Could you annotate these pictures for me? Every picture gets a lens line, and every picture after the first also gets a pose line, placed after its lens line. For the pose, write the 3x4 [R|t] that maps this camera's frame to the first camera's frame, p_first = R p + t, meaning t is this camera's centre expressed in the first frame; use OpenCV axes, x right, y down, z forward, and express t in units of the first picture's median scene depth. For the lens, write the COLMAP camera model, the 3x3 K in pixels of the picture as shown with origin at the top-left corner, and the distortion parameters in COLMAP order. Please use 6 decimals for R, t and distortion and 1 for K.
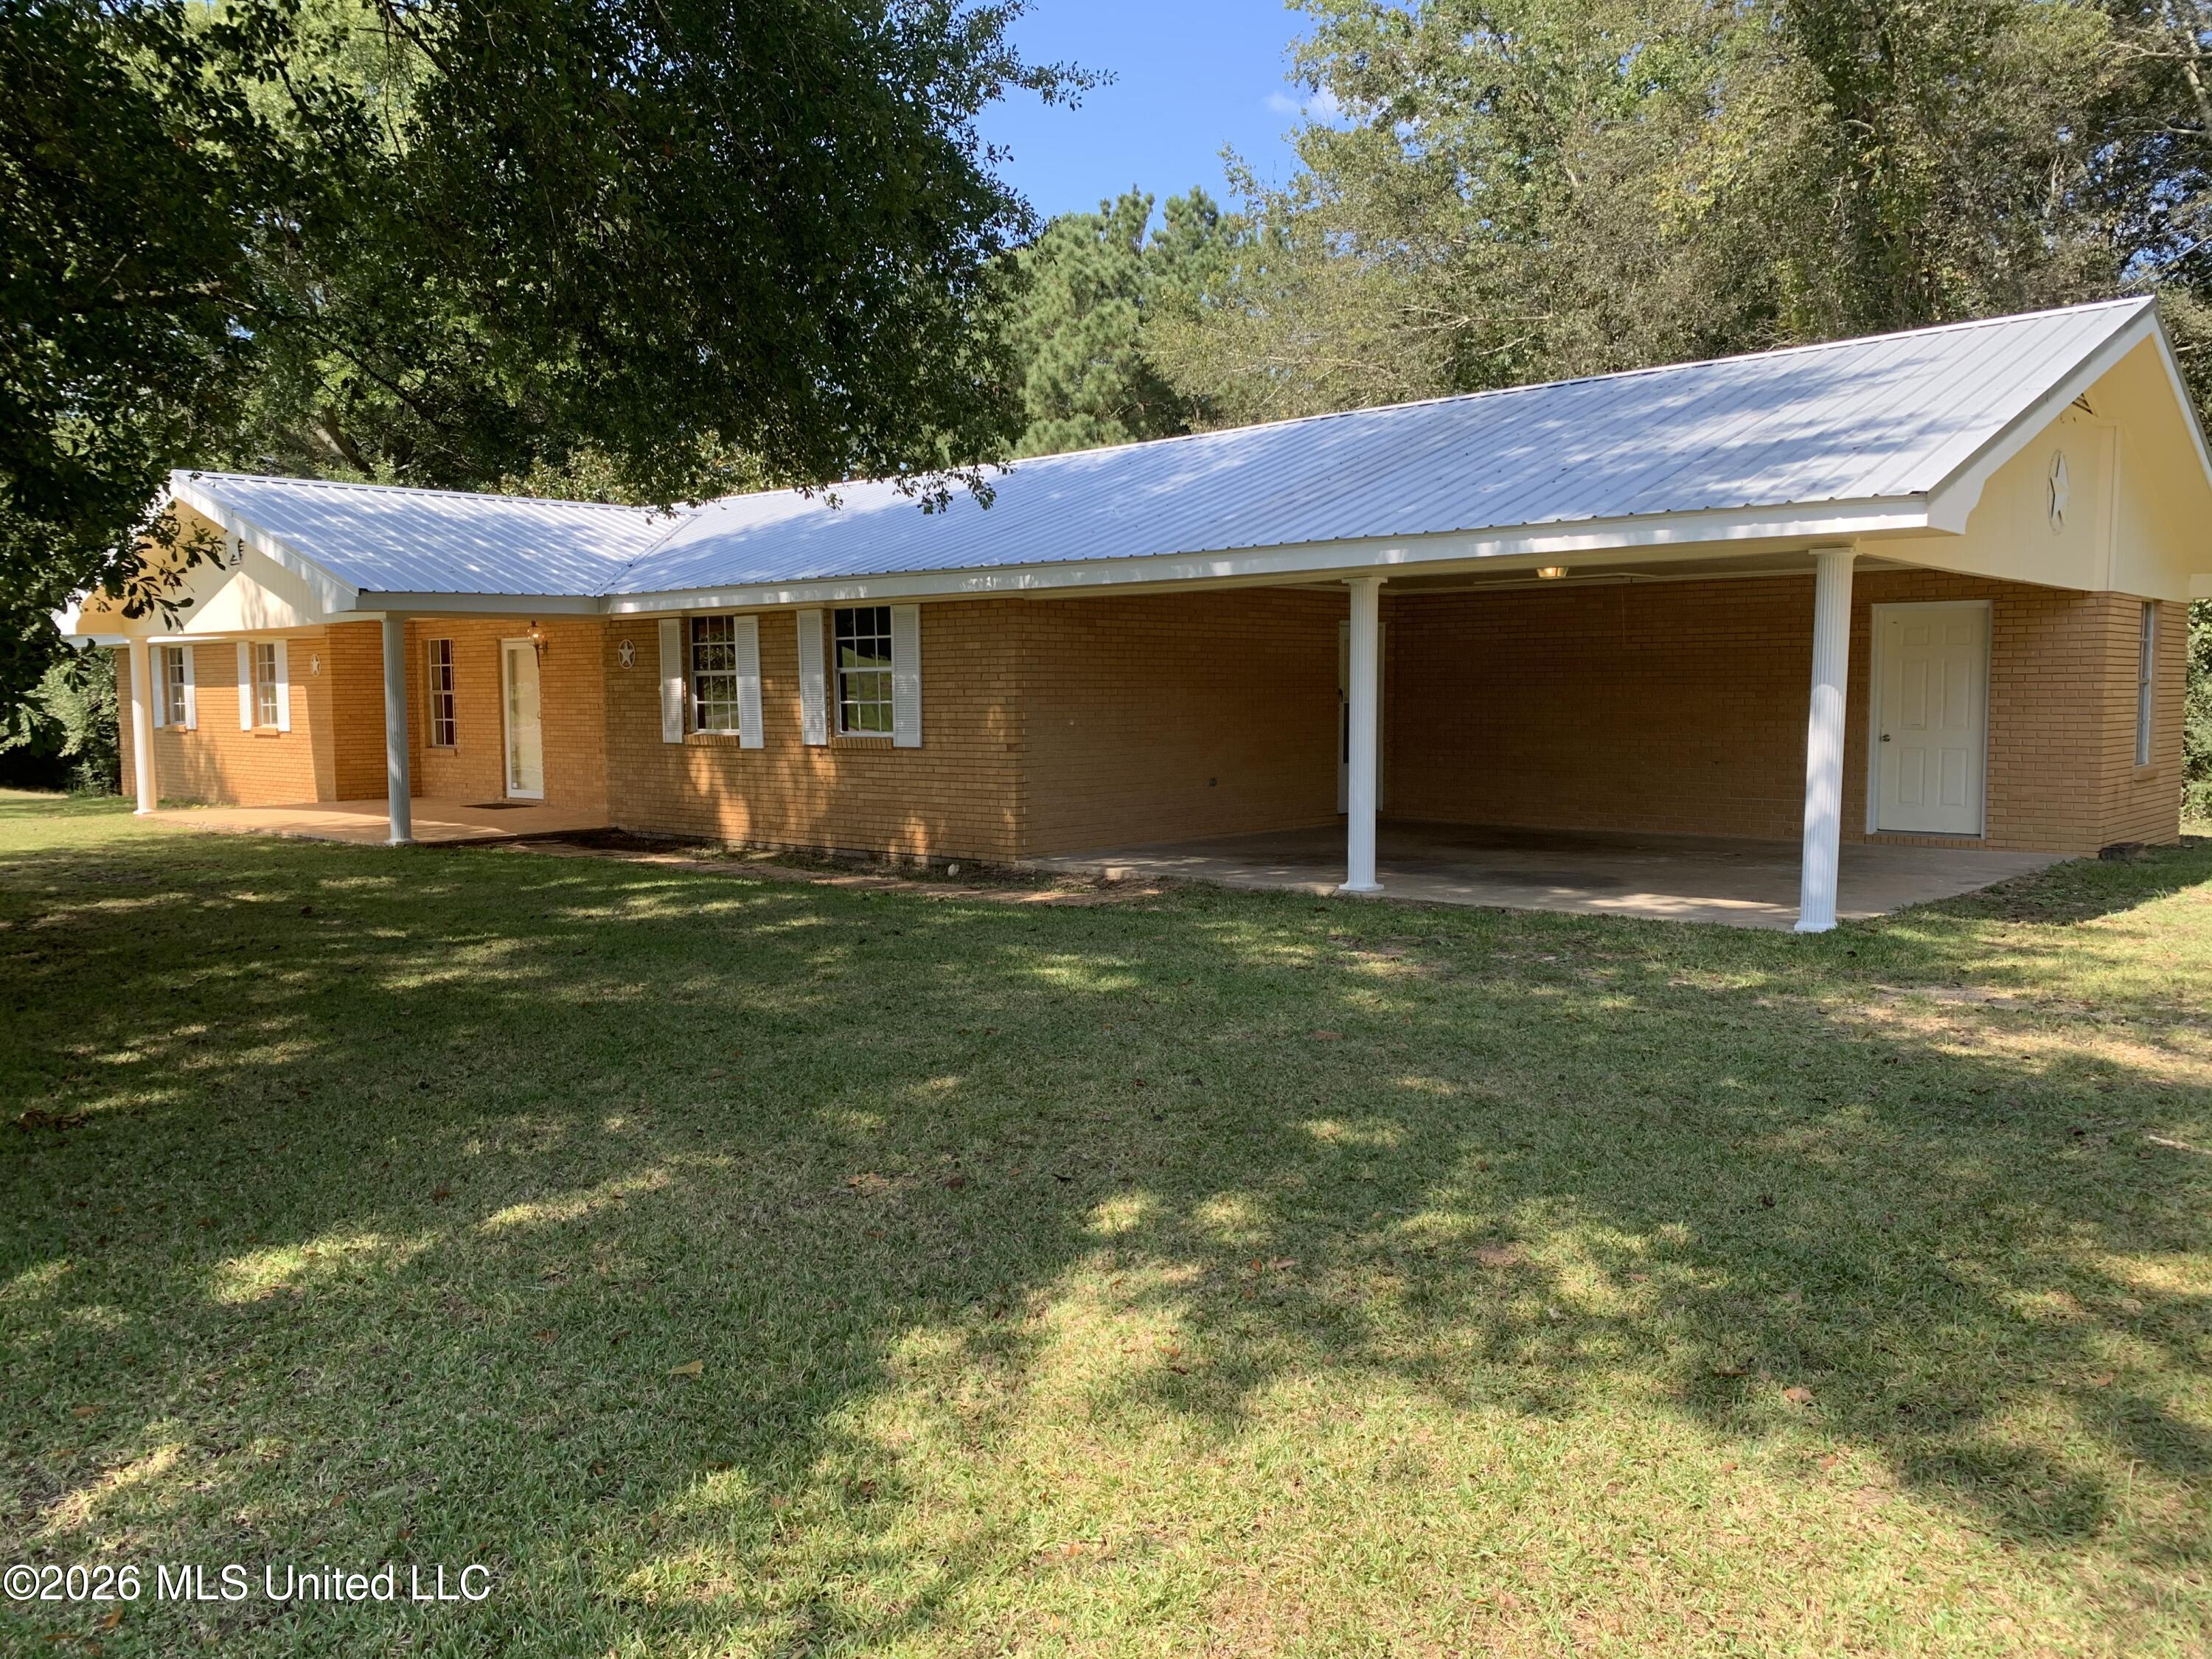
lens RADIAL K [[1704.3, 0, 1110.6], [0, 1704.3, 827.0], [0, 0, 1]] dist [0.066017, -0.048044]
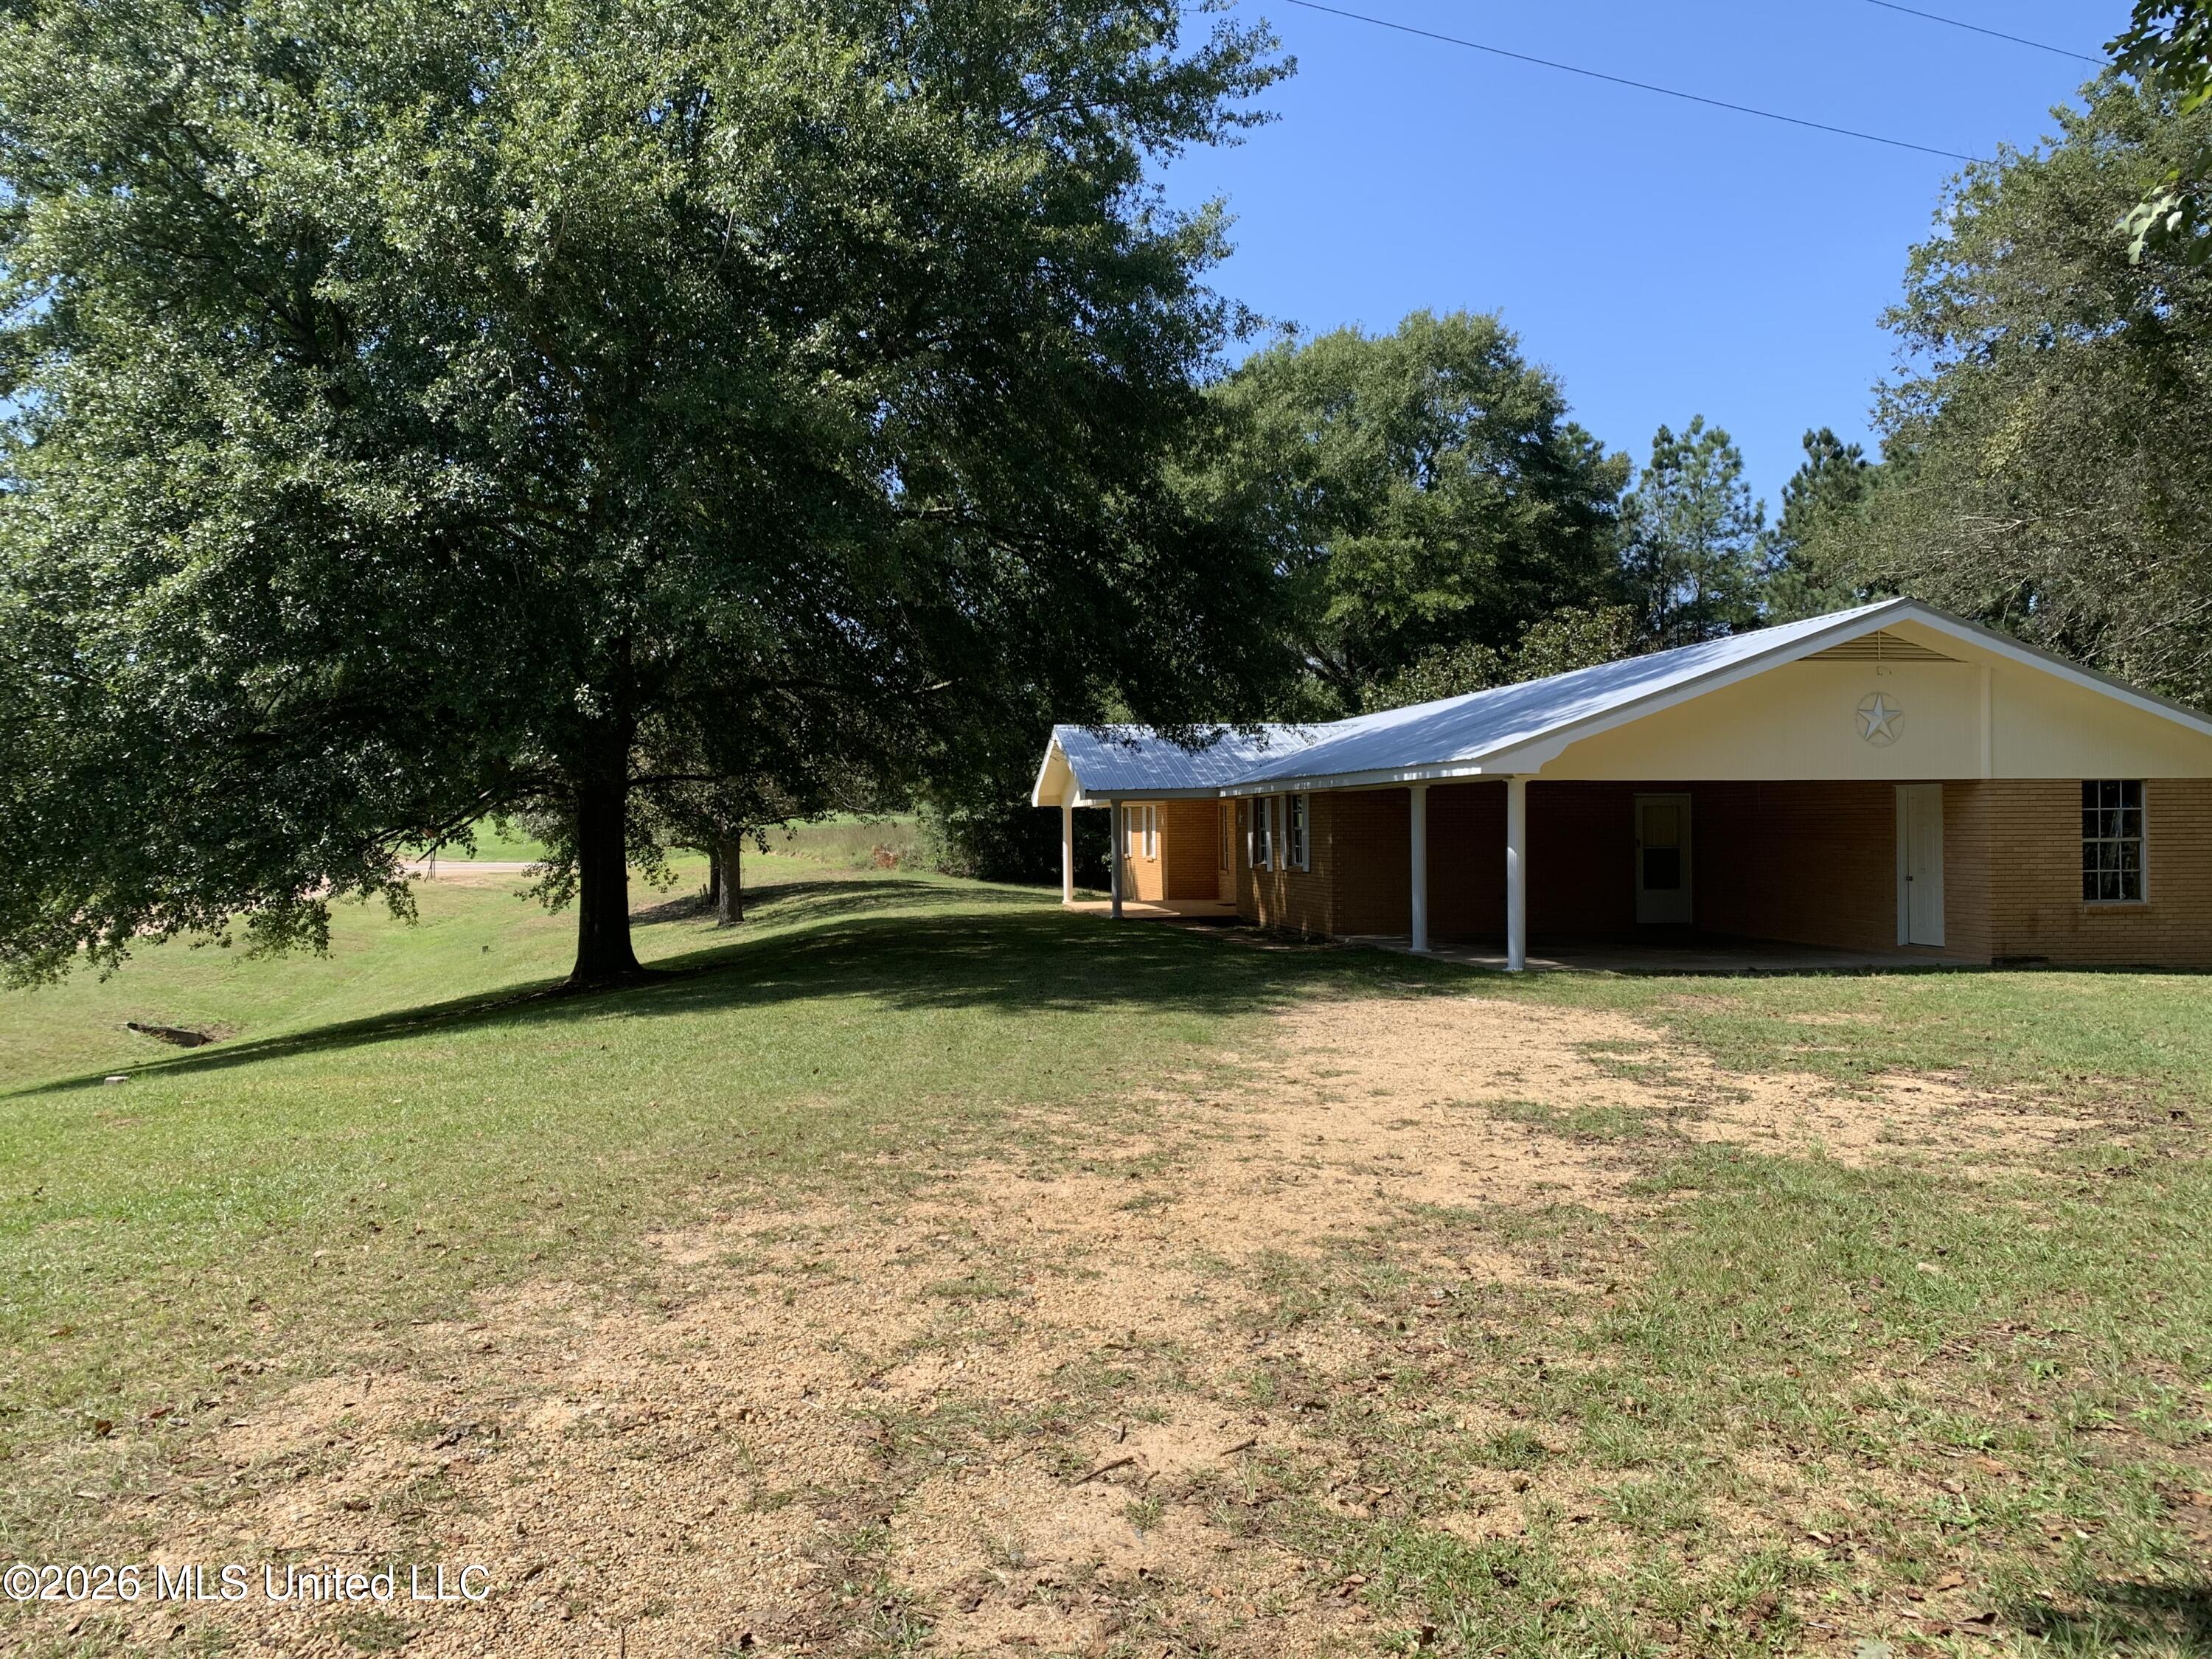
lens RADIAL K [[1704.3, 0, 1104.9], [0, 1704.3, 833.9], [0, 0, 1]] dist [0.066017, -0.048044]
pose [[0.775395, 0.000461, -0.631477, 0.593979], [-0.042795, 0.997739, -0.051820, 0.008354], [0.630025, 0.067206, 0.773661, -0.355078]]
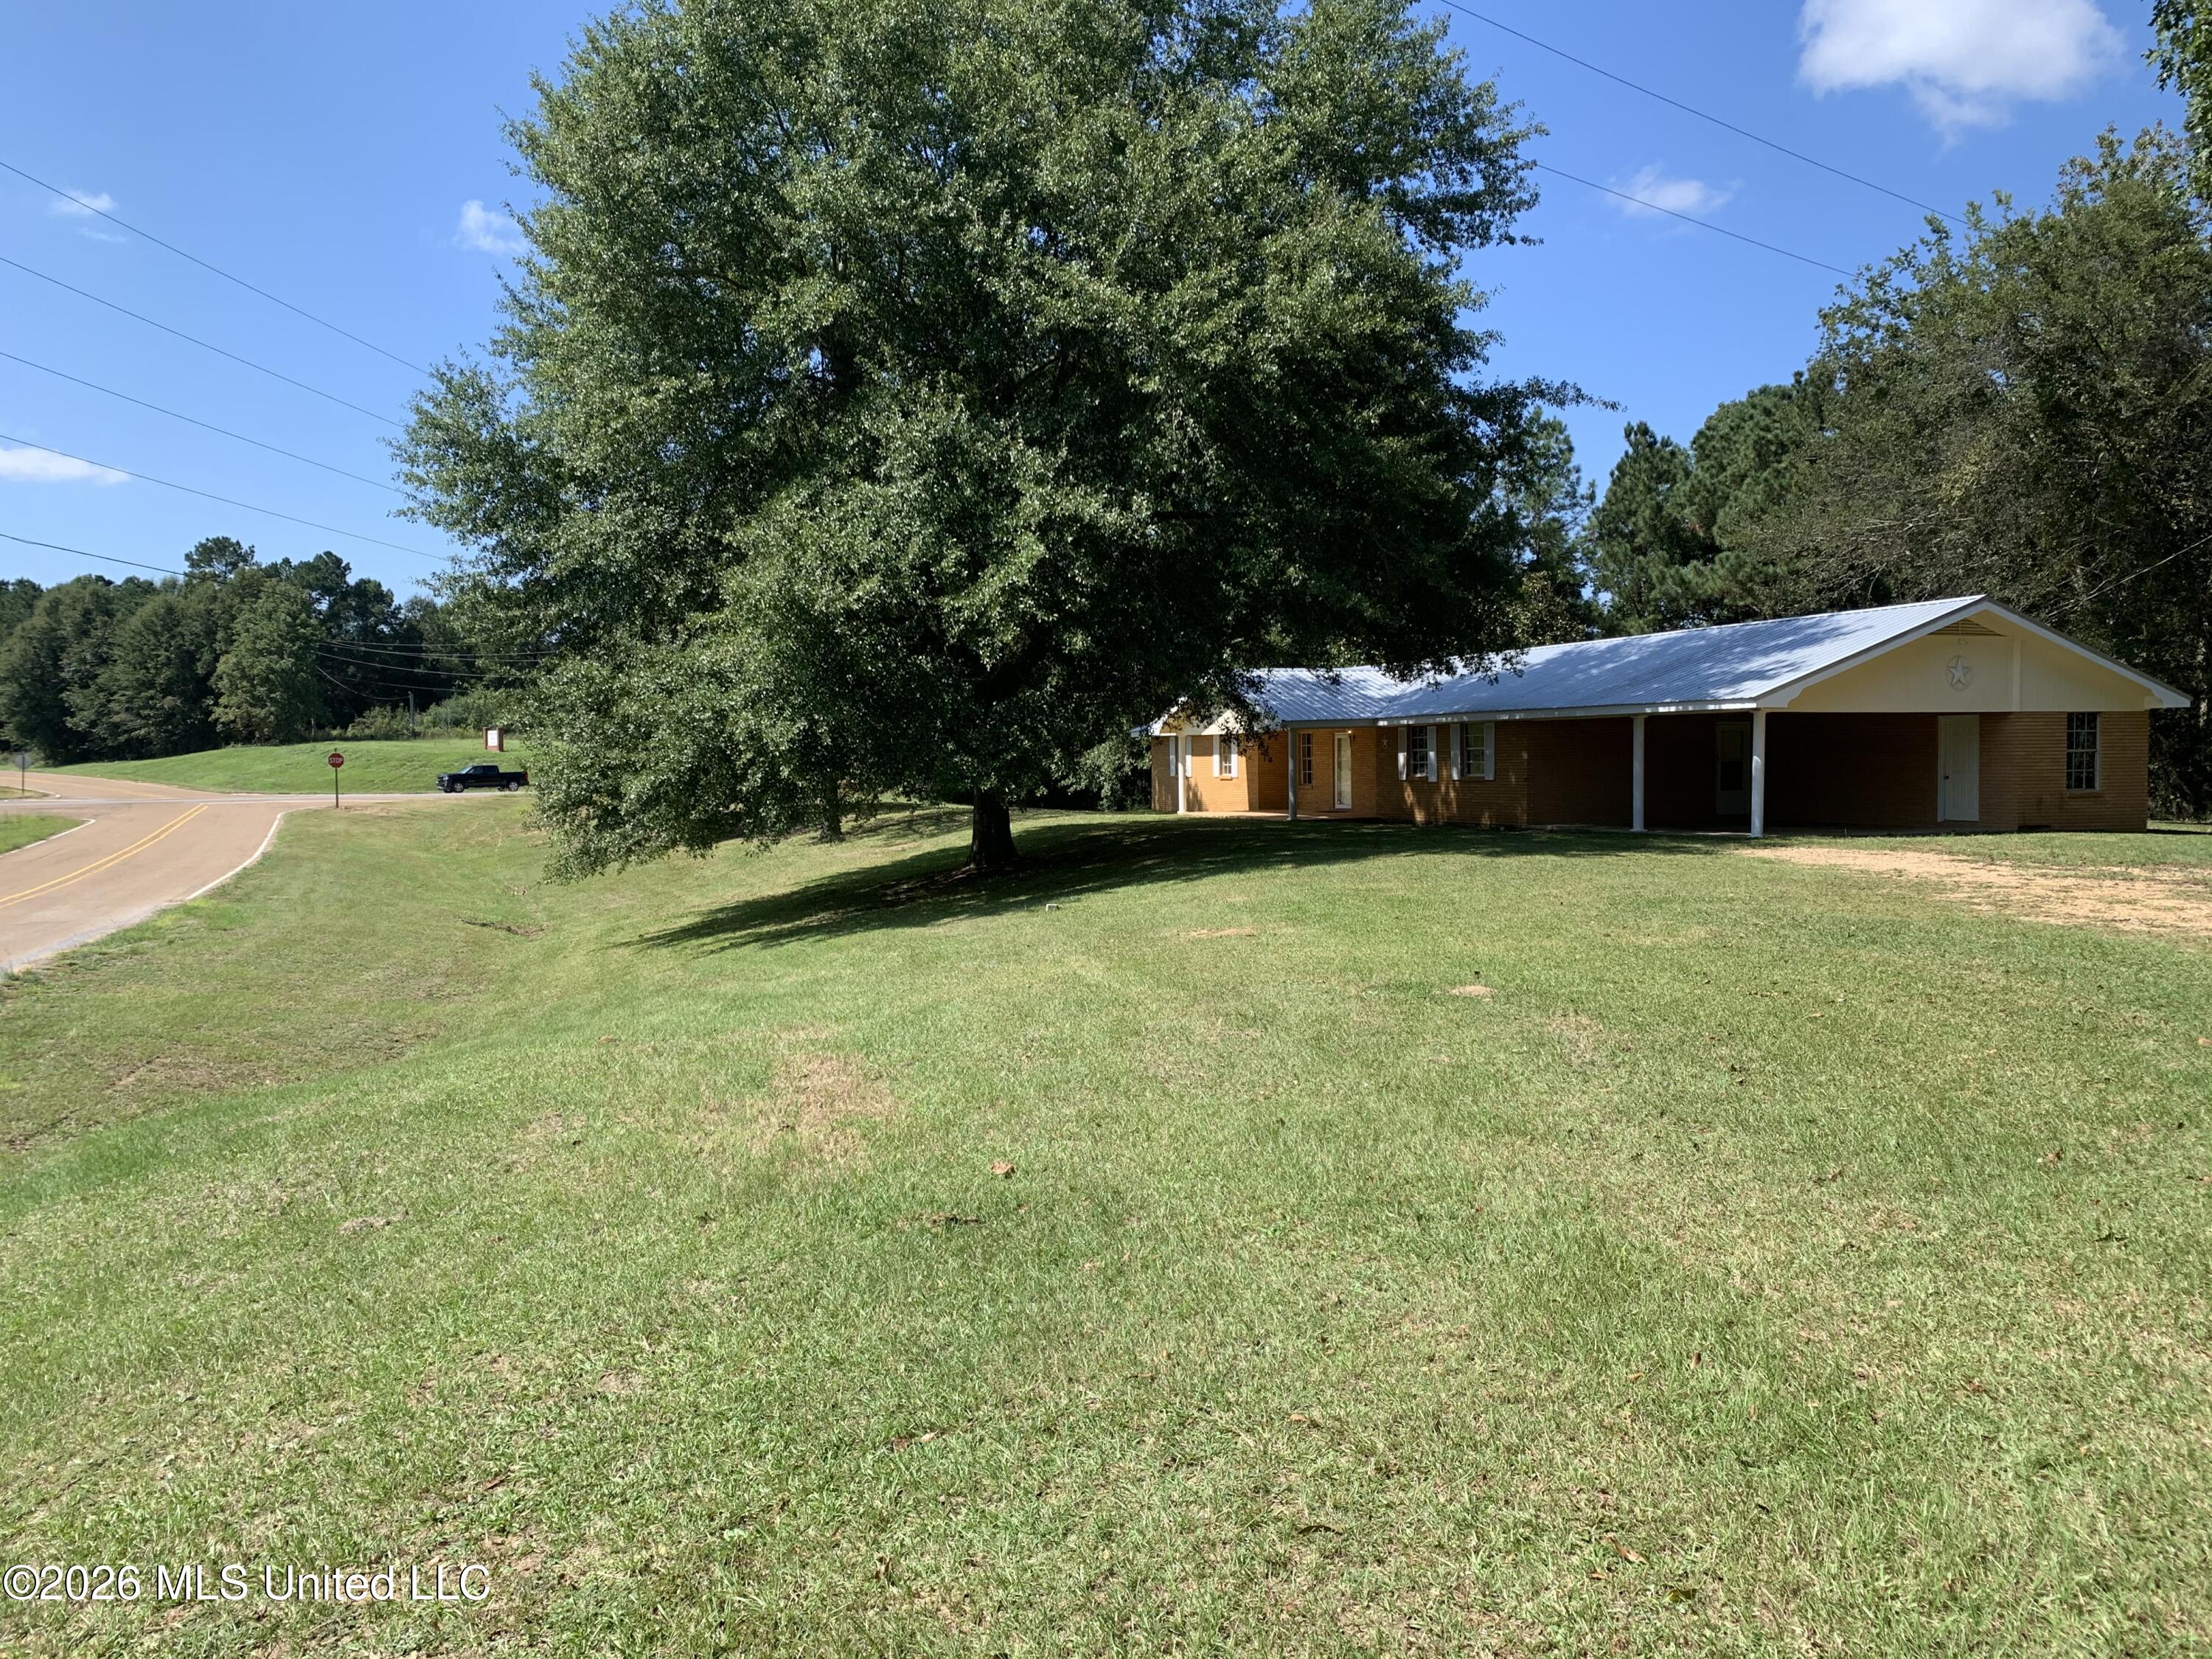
lens RADIAL K [[1704.3, 0, 1112.0], [0, 1704.3, 821.8], [0, 0, 1]] dist [0.066017, -0.048044]
pose [[0.884364, 0.011191, -0.466663, 0.379897], [-0.027091, 0.999258, -0.027377, 0.062873], [0.466010, 0.036854, 0.884011, -0.965962]]
